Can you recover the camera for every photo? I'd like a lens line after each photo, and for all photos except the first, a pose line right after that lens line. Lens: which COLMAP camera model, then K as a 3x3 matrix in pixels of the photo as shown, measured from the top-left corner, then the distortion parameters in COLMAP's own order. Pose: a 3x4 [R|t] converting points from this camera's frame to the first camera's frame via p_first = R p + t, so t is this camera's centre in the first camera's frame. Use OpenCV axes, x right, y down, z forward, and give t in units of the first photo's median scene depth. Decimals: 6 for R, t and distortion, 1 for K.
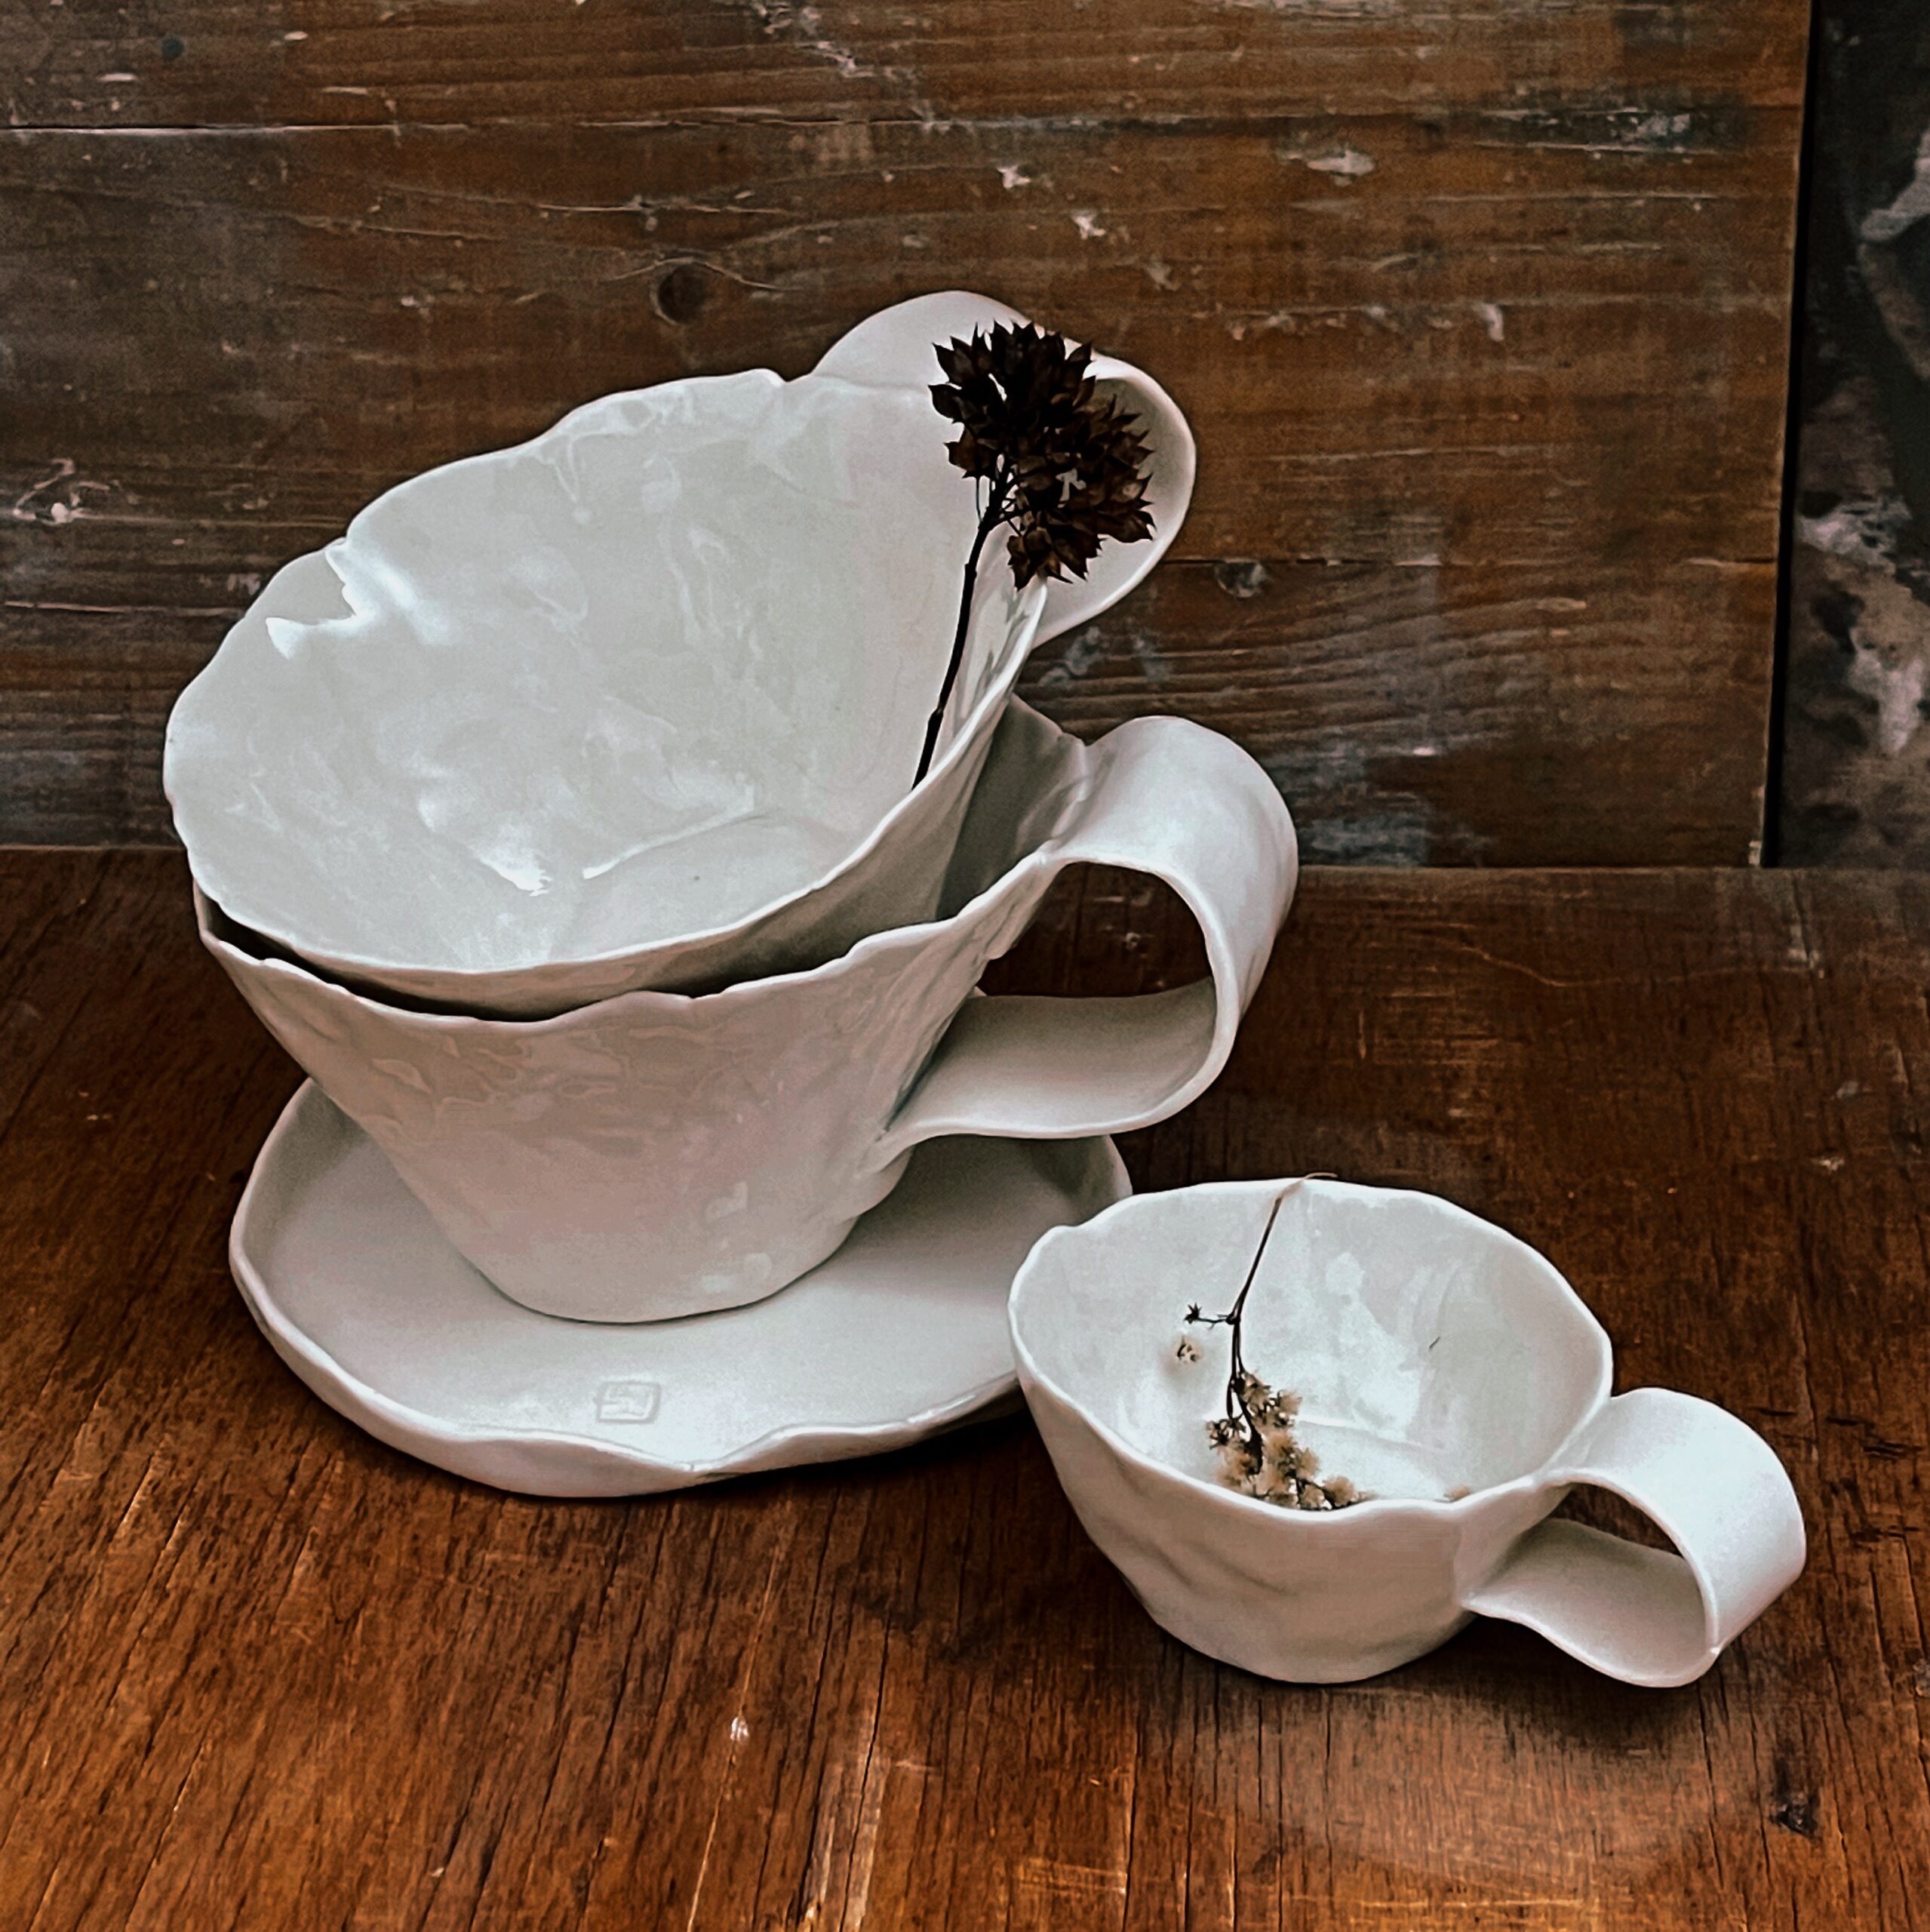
lens RADIAL K [[3912.7, 0, 932.2], [0, 3912.7, 914.1], [0, 0, 1]] dist [0.071503, 0.000000]
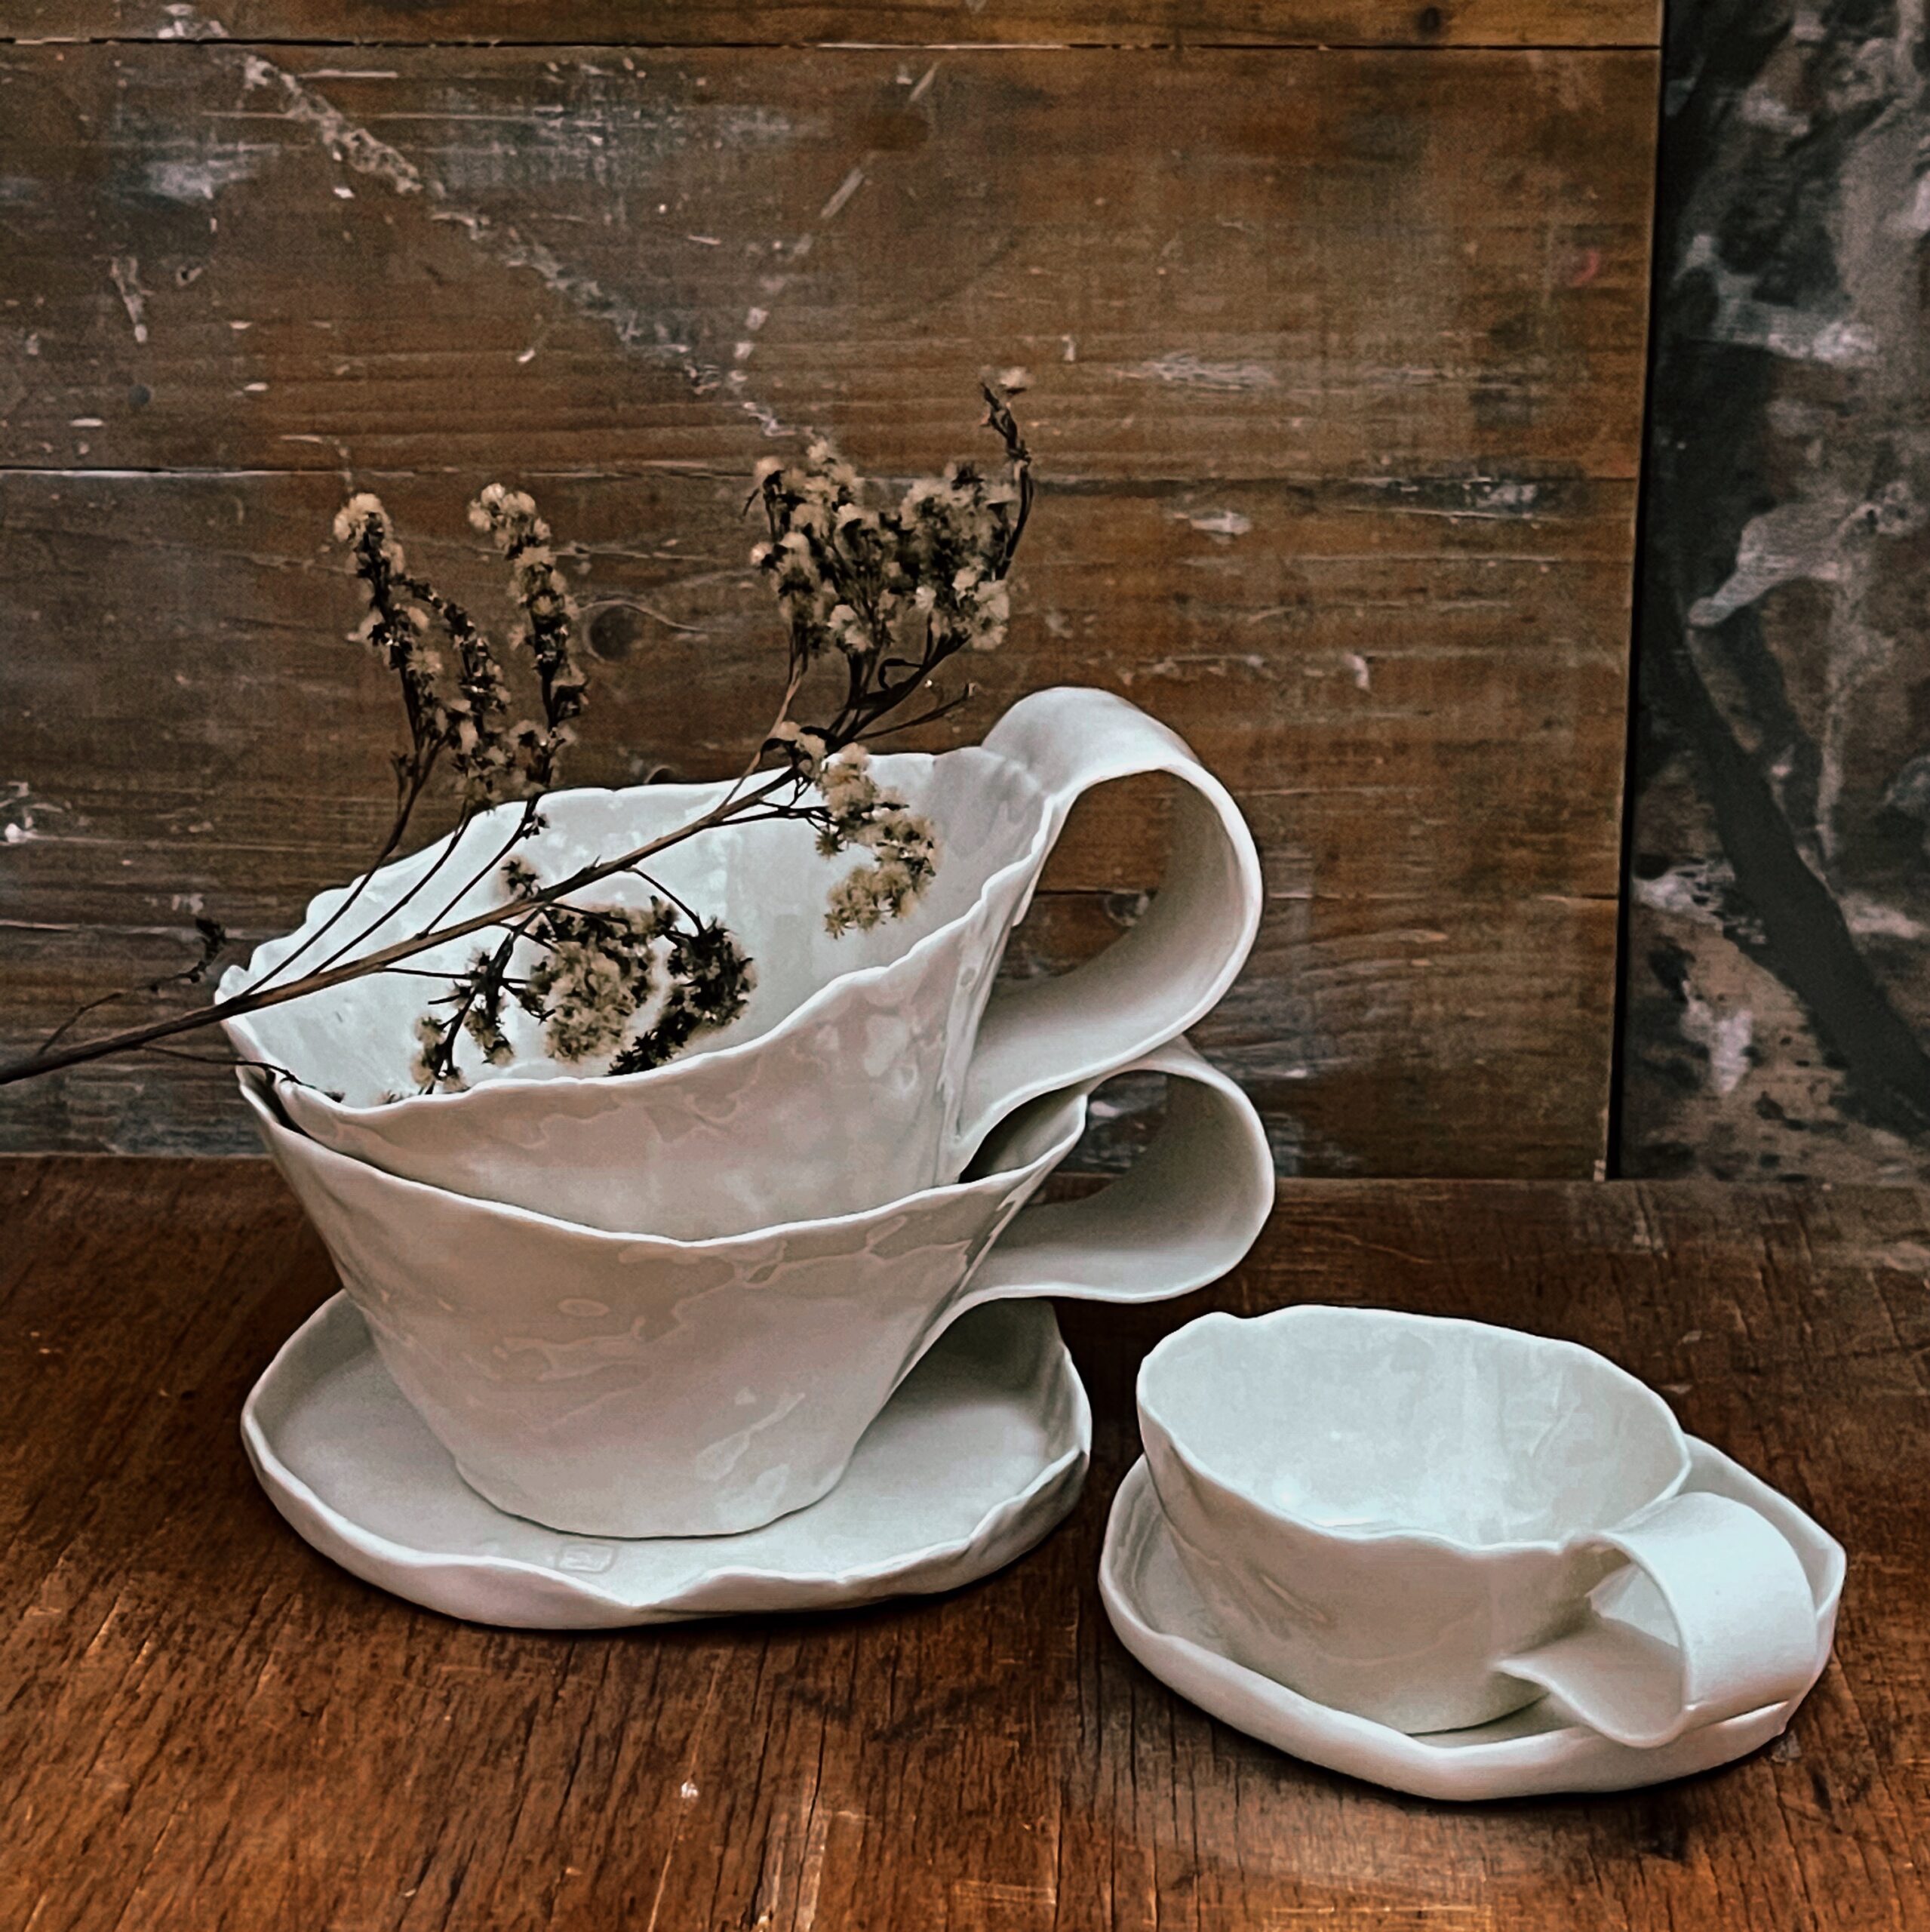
lens RADIAL K [[3912.7, 0, 998.9], [0, 3912.7, 1269.4], [0, 0, 1]] dist [0.071503, 0.000000]
pose [[0.997700, 0.013135, 0.066494, -0.031702], [-0.005961, 0.994246, -0.106958, 0.151300], [-0.067516, 0.106316, 0.992038, -0.065863]]
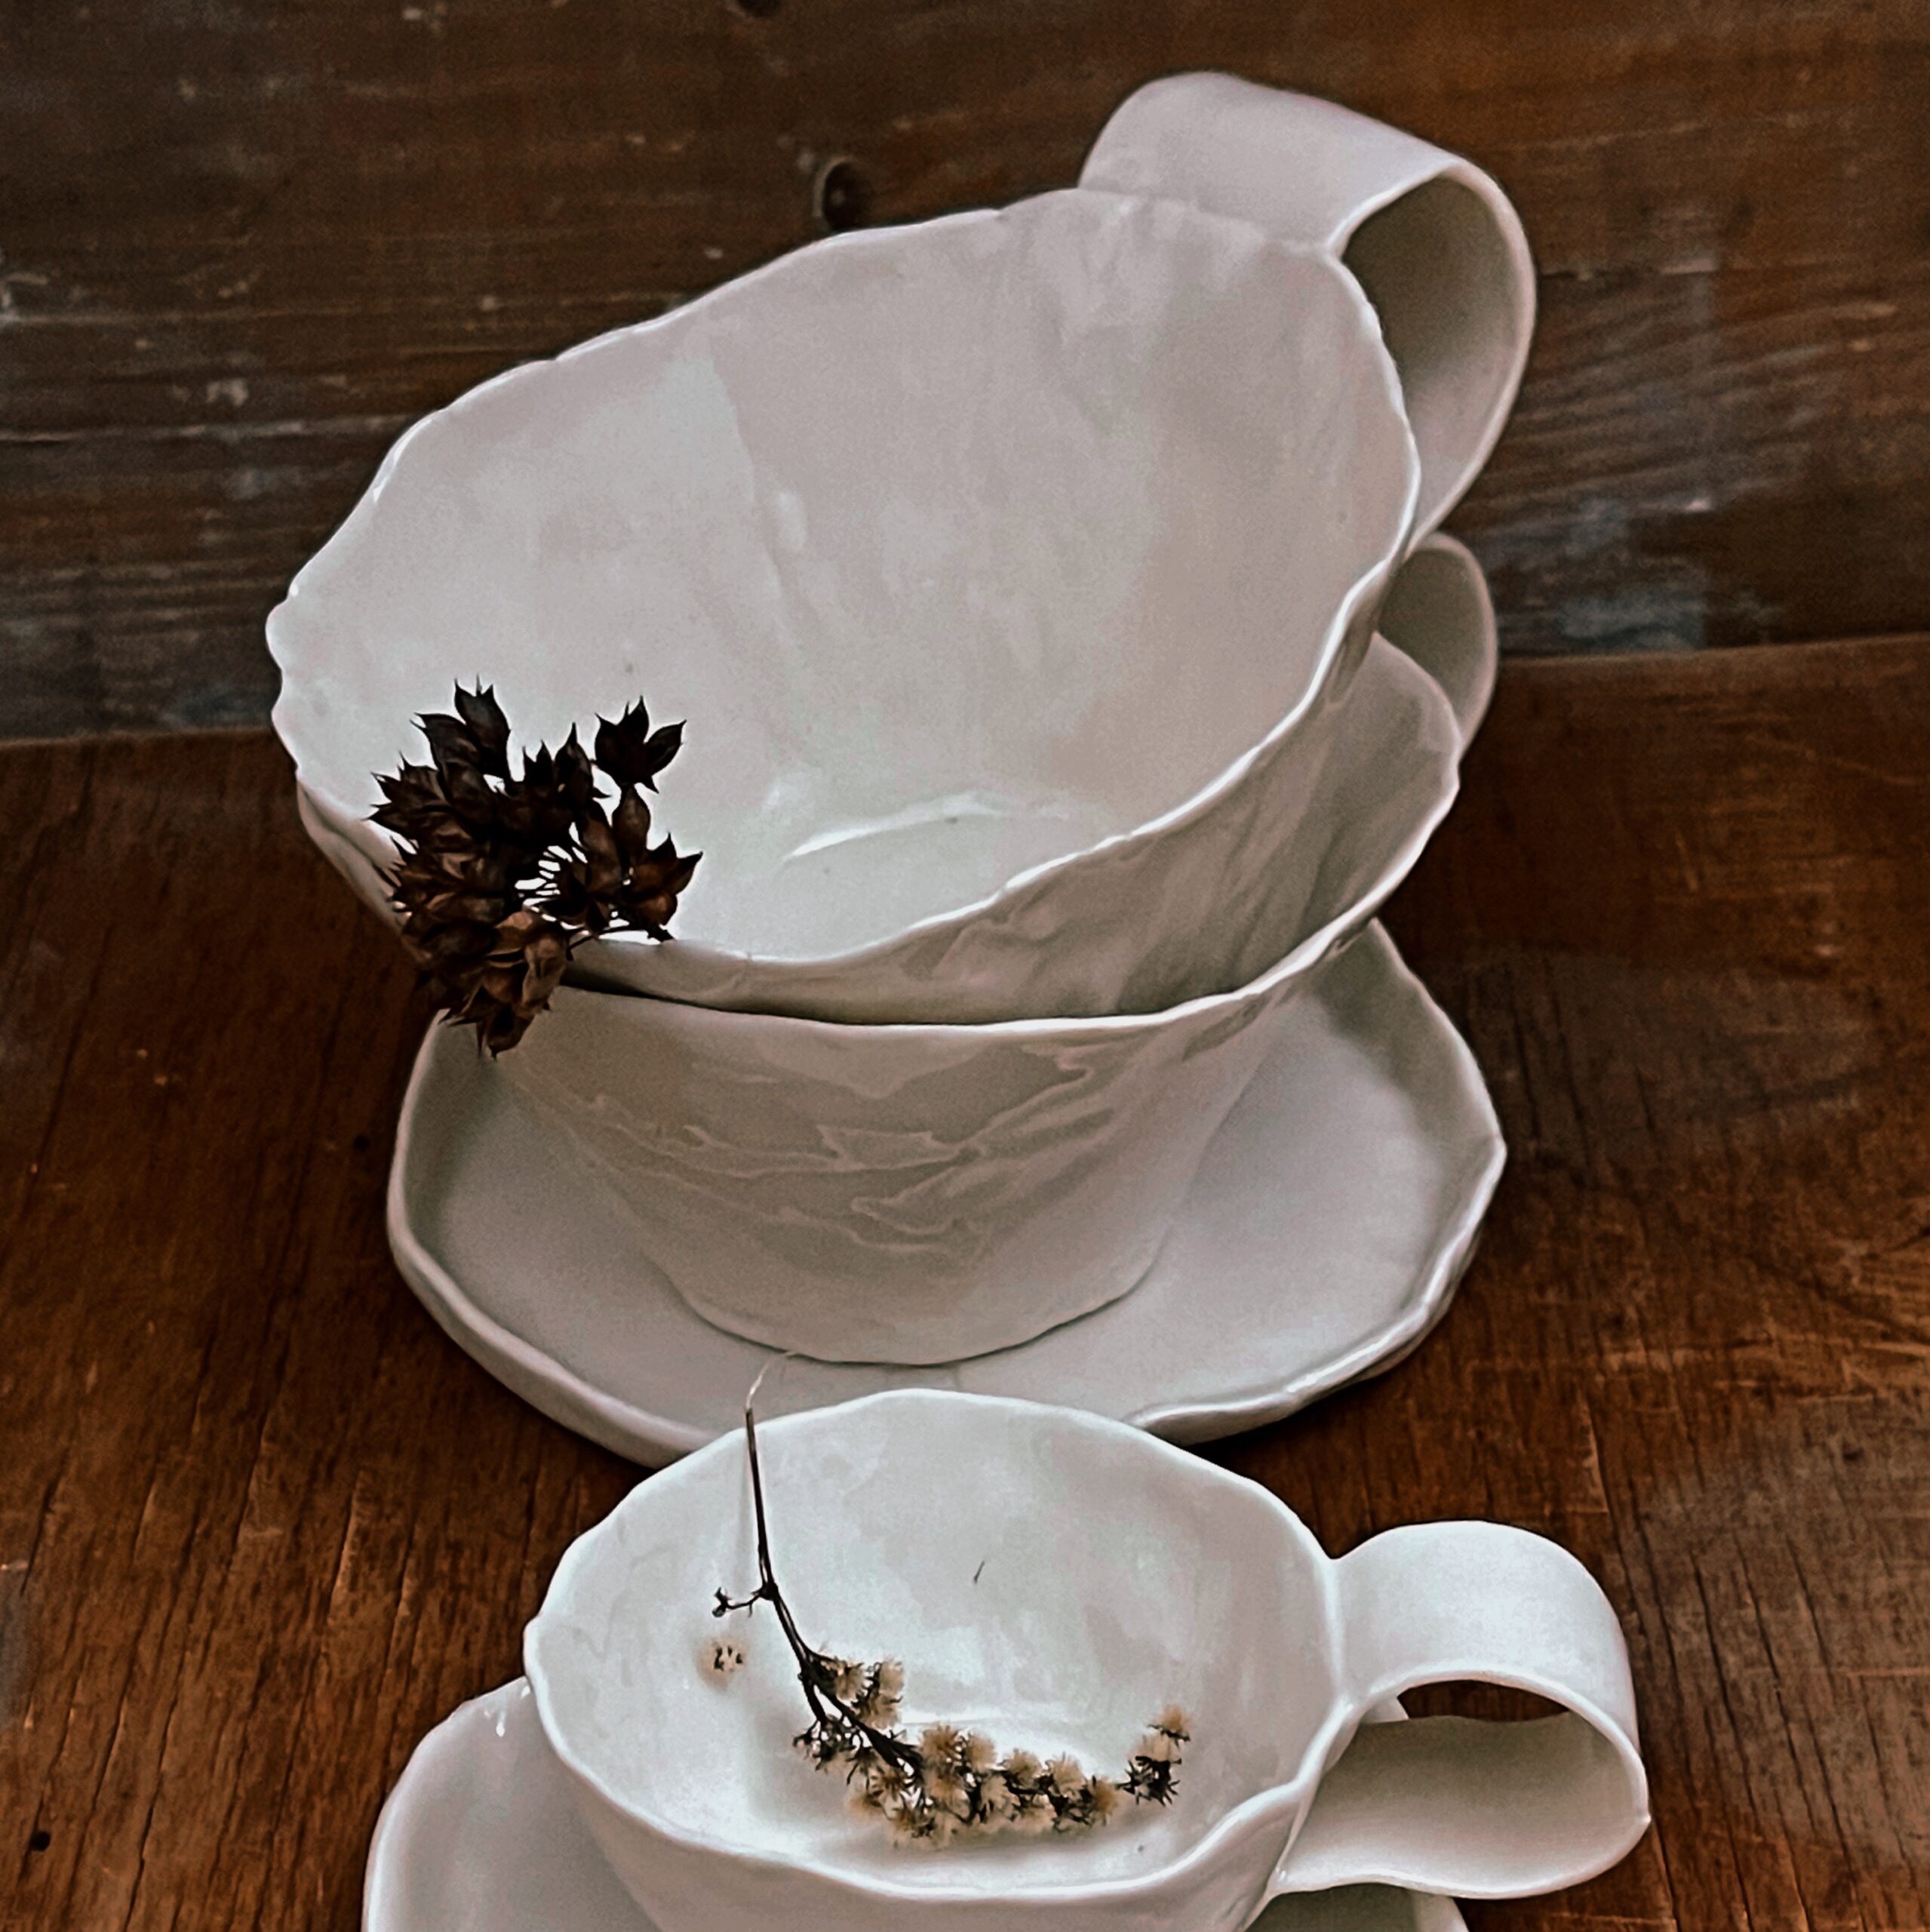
lens RADIAL K [[4372.6, 0, 946.2], [0, 4372.6, 1347.0], [0, 0, 1]] dist [0.072695, 0.000000]
pose [[0.995036, -0.079865, 0.059365, -0.118375], [0.070229, 0.986238, 0.149675, -0.019443], [-0.070501, -0.144763, 0.986951, 0.091793]]
